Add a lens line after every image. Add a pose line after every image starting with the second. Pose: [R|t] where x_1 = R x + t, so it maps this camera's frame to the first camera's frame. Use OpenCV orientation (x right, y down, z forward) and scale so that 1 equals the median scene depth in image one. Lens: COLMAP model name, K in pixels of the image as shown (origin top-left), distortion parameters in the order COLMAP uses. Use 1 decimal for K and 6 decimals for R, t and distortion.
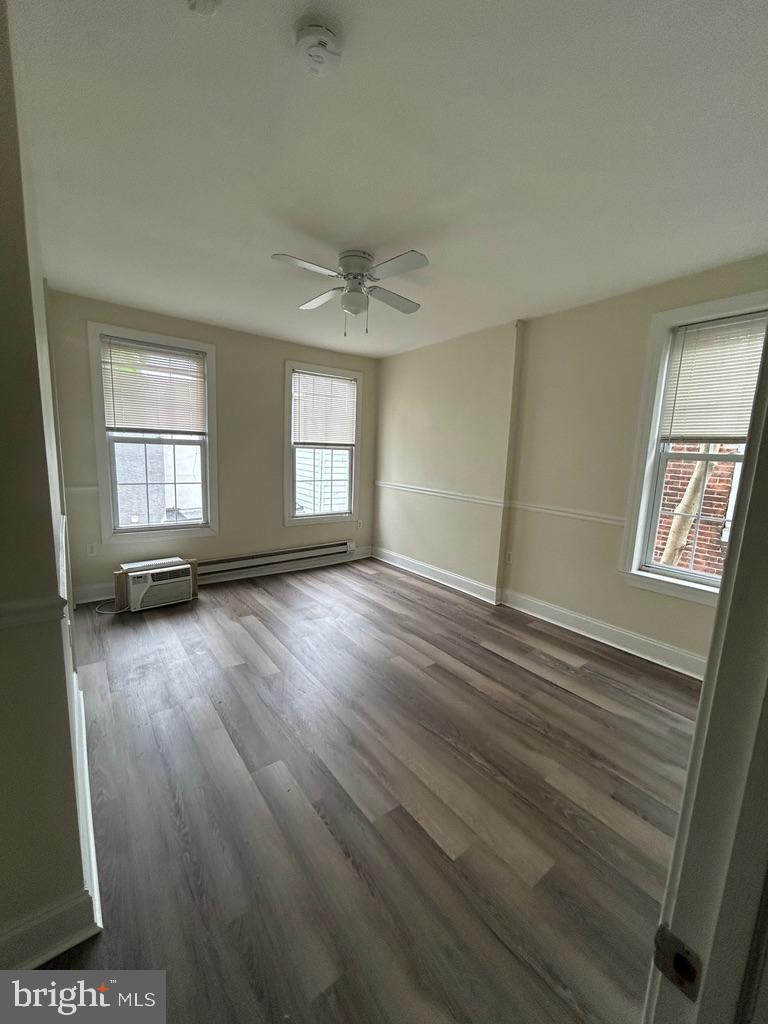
lens RADIAL K [[414.4, 0, 386.4], [0, 414.4, 512.4], [0, 0, 1]] dist [-0.000204, -0.000092]
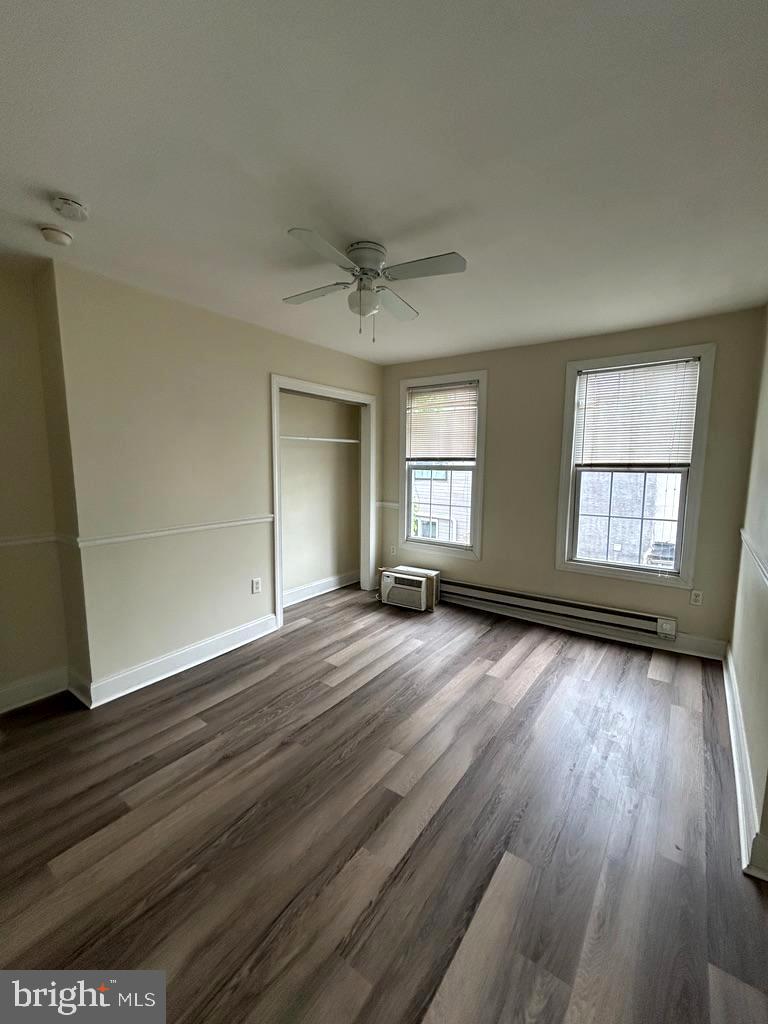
lens RADIAL K [[414.4, 0, 386.4], [0, 414.4, 512.4], [0, 0, 1]] dist [-0.000204, -0.000092]
pose [[0.282459, 0.070493, -0.956686, 0.484413], [-0.144699, 0.989016, 0.030154, -0.059245], [0.948303, 0.129914, 0.289556, 0.514544]]
